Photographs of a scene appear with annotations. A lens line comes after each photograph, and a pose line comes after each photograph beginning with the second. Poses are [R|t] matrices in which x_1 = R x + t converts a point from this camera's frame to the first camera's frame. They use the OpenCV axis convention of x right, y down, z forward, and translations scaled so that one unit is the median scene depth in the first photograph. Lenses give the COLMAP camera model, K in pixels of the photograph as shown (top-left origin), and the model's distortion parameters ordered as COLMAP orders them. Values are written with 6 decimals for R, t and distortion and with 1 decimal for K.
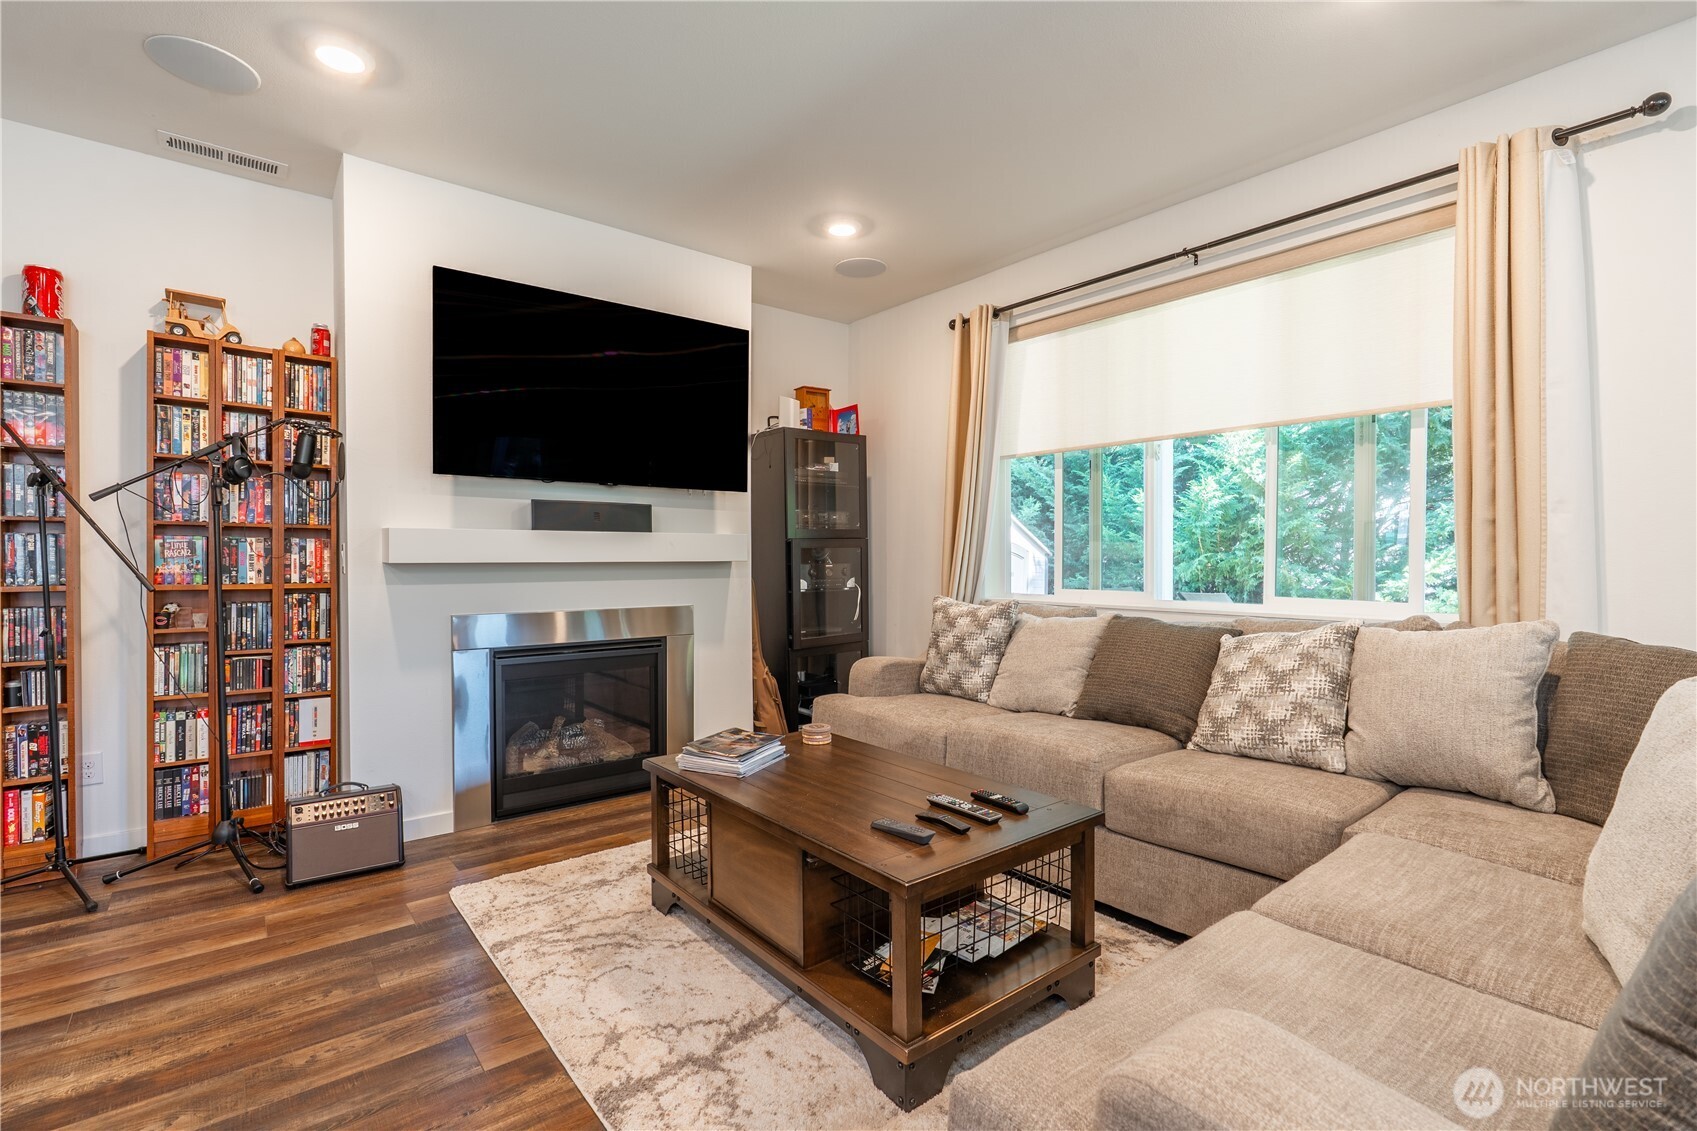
lens RADIAL K [[775.6, 0, 840.4], [0, 775.6, 555.6], [0, 0, 1]] dist [0.002525, 0.000424]
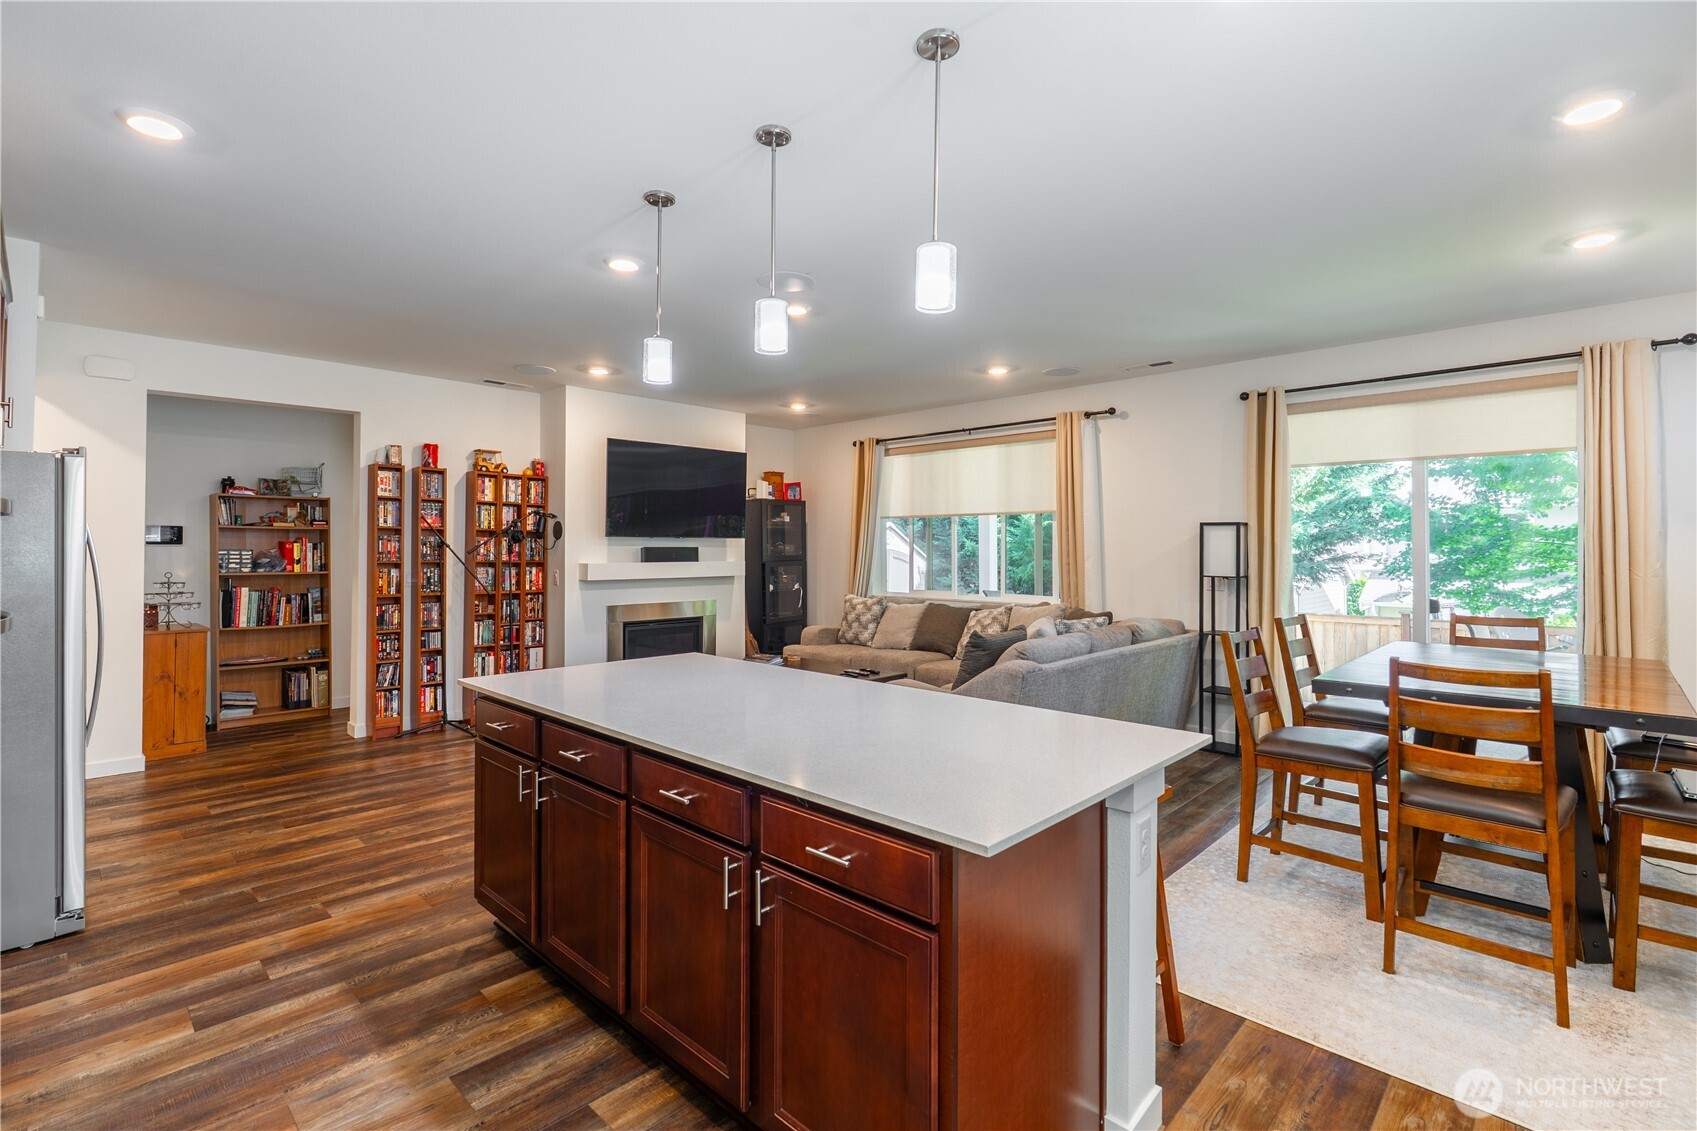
lens RADIAL K [[775.6, 0, 840.4], [0, 775.6, 555.6], [0, 0, 1]] dist [0.002525, 0.000424]
pose [[0.992665, -0.000285, 0.120896, -0.139089], [-0.000853, 0.999956, 0.009356, -0.068695], [-0.120894, -0.009391, 0.992621, -1.027711]]
